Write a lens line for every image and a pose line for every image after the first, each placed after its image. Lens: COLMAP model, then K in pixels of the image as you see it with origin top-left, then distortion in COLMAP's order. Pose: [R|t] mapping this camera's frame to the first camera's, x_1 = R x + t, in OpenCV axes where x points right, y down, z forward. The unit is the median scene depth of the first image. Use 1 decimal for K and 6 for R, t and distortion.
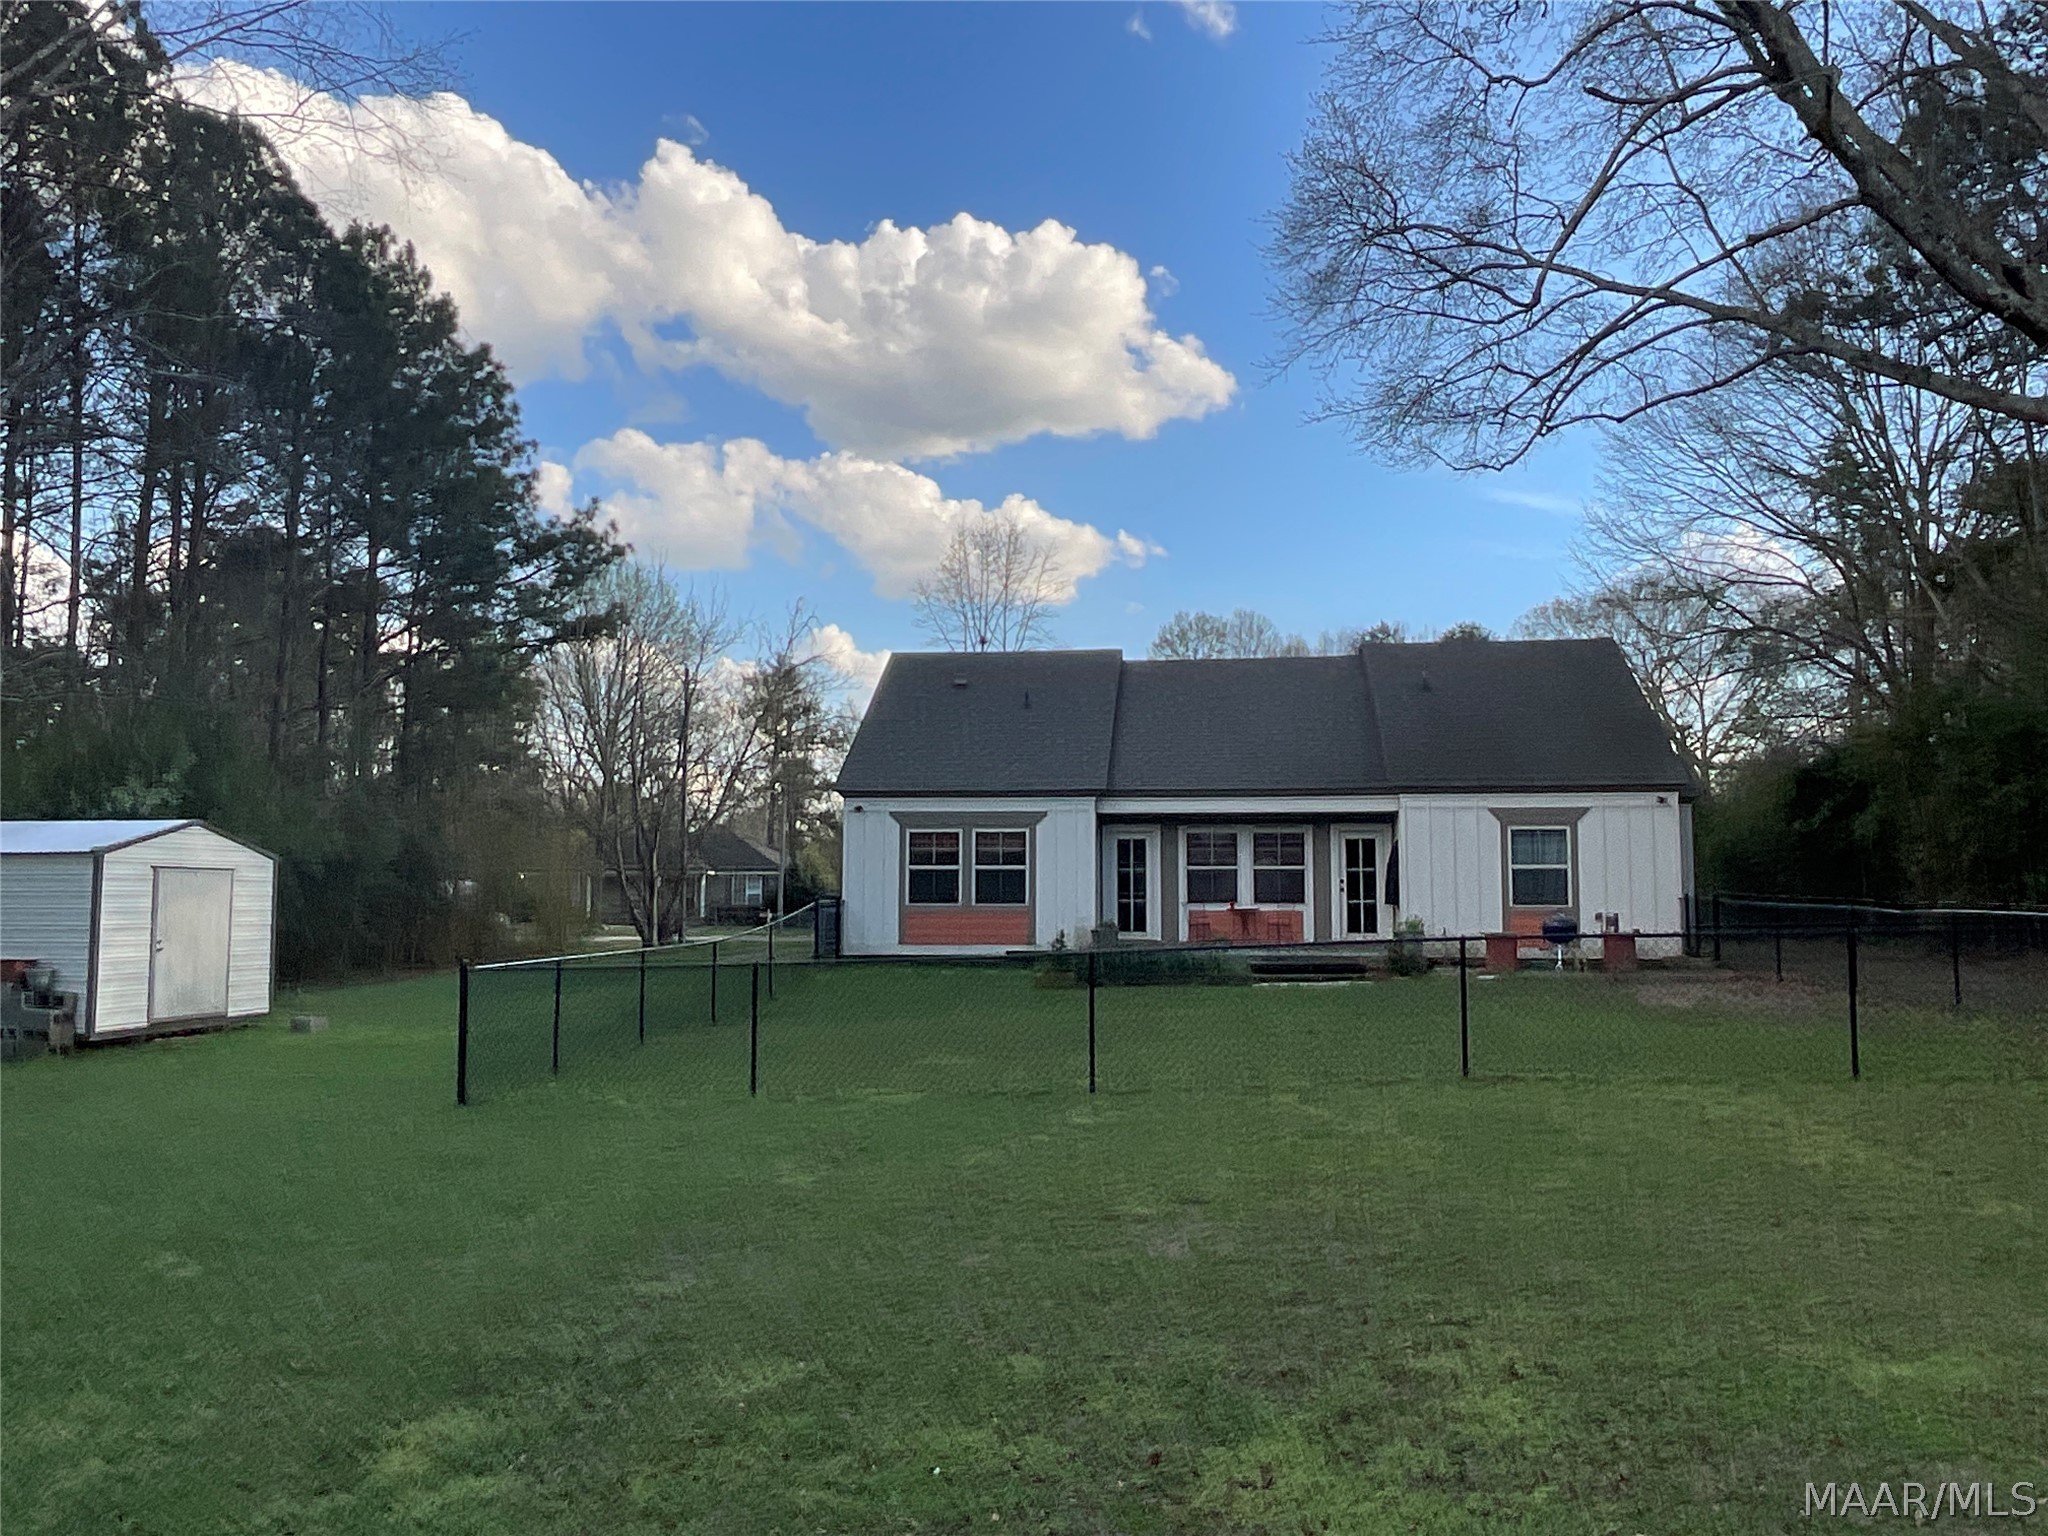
lens RADIAL K [[1530.9, 0, 1020.8], [0, 1530.9, 777.9], [0, 0, 1]] dist [-0.054073, -0.005872]
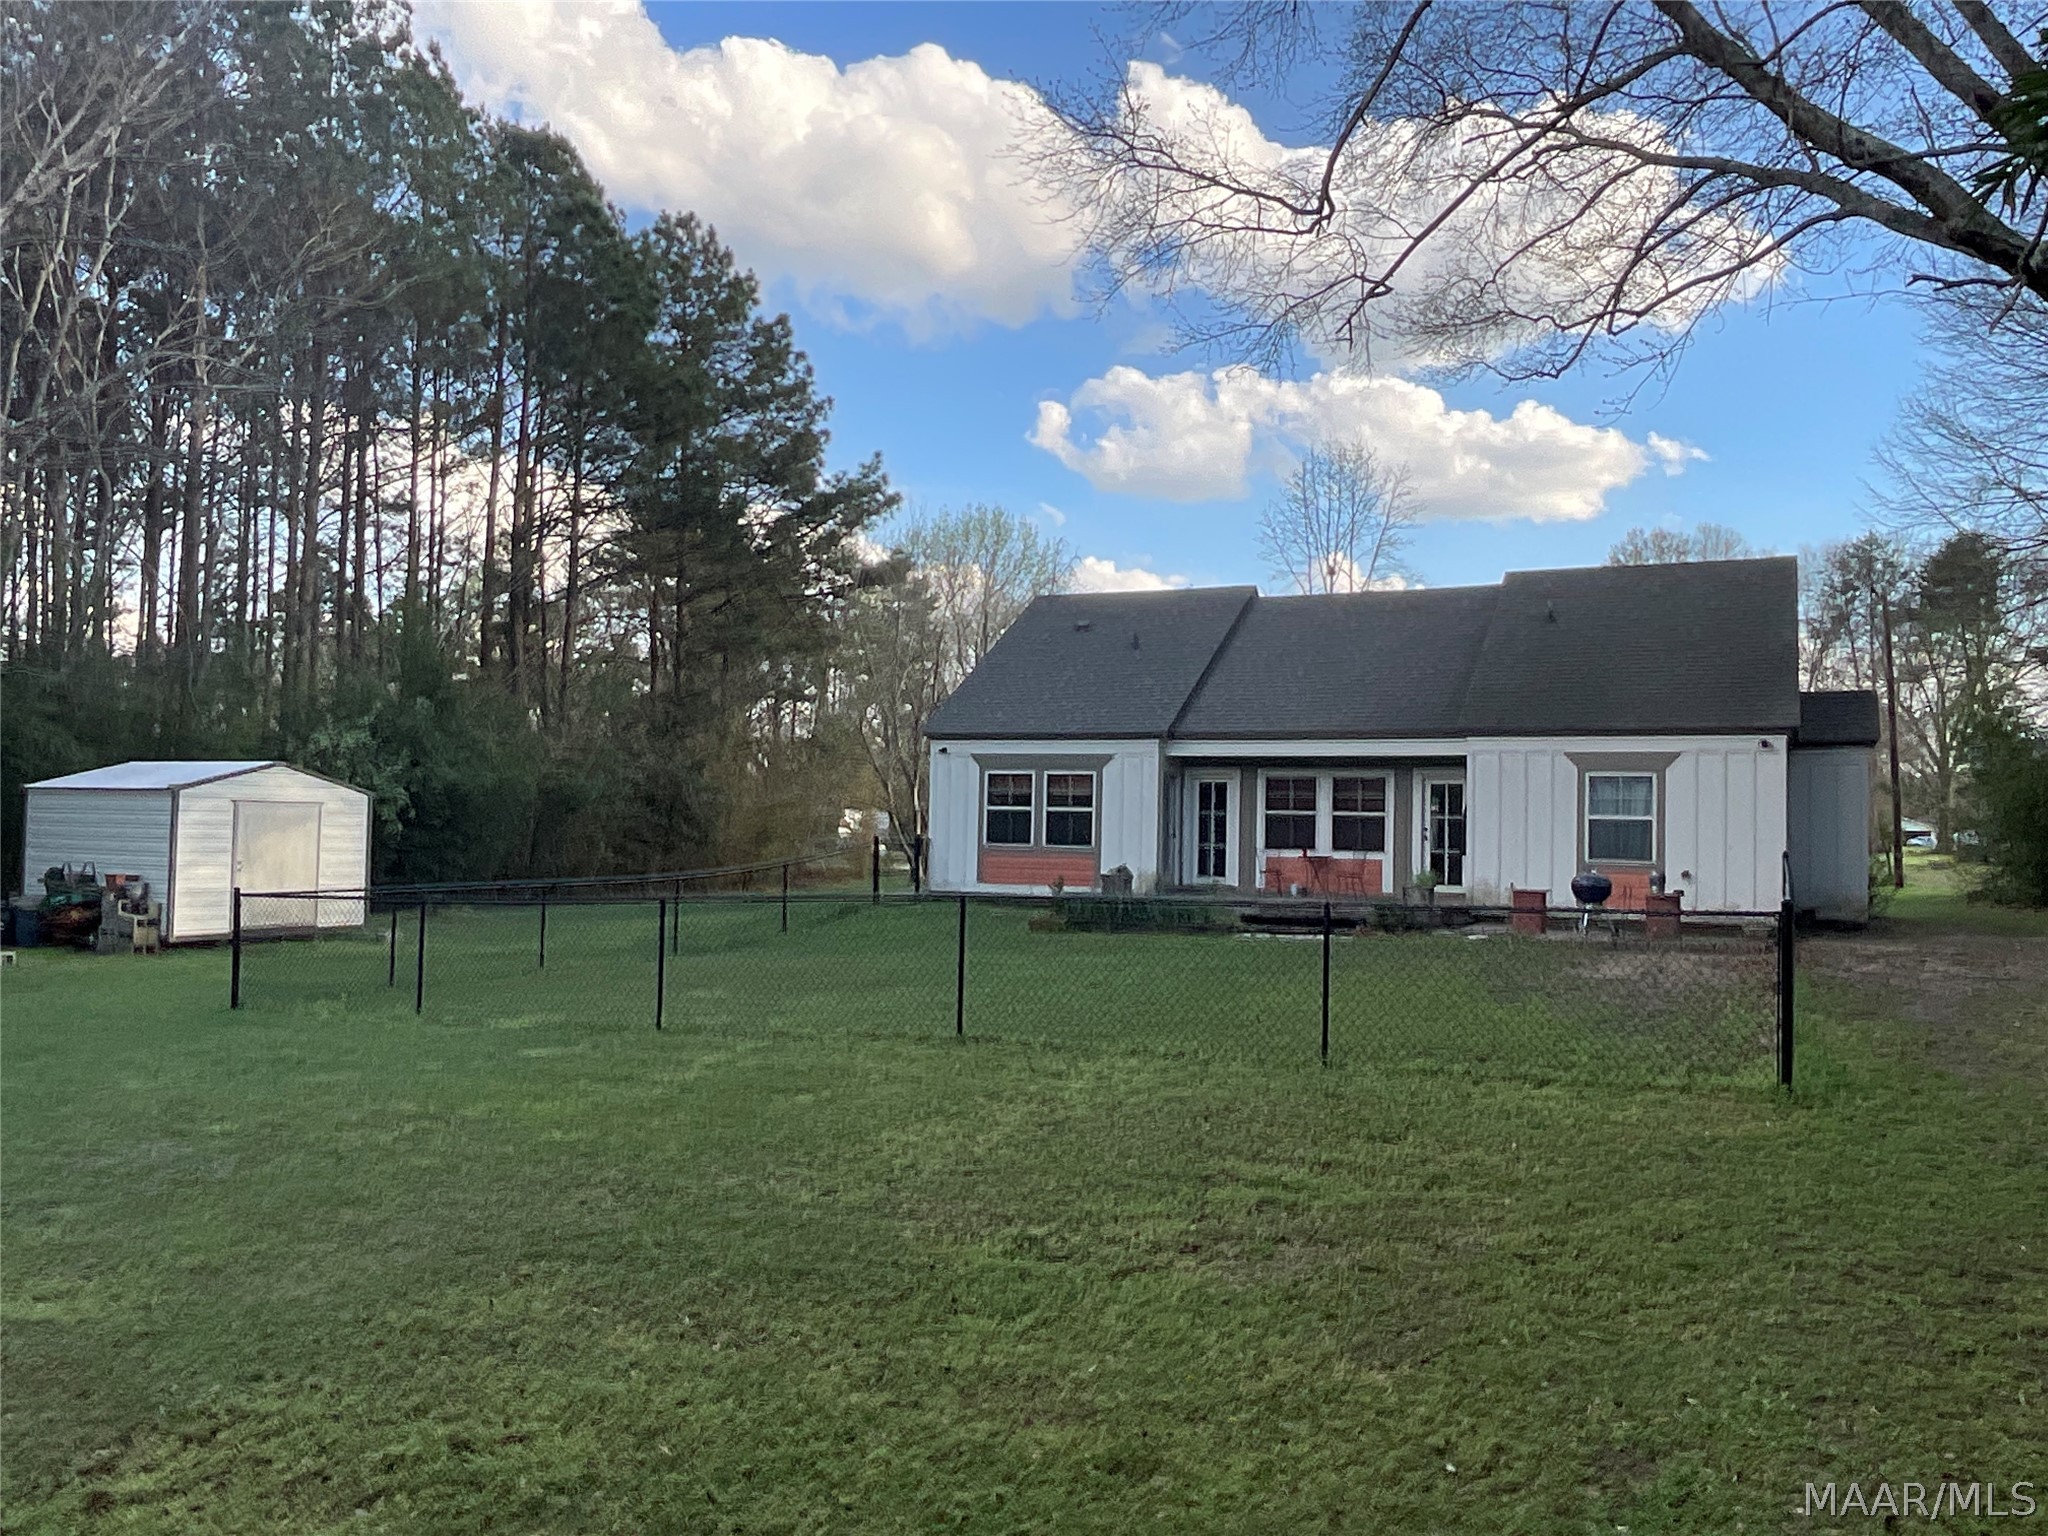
lens RADIAL K [[1570.8, 0, 1027.4], [0, 1570.8, 778.2], [0, 0, 1]] dist [-0.013246, -0.012052]
pose [[0.946287, 0.007330, -0.323245, 0.290375], [0.006125, 0.999157, 0.040588, -0.004330], [0.323270, -0.040387, 0.945445, 0.010585]]
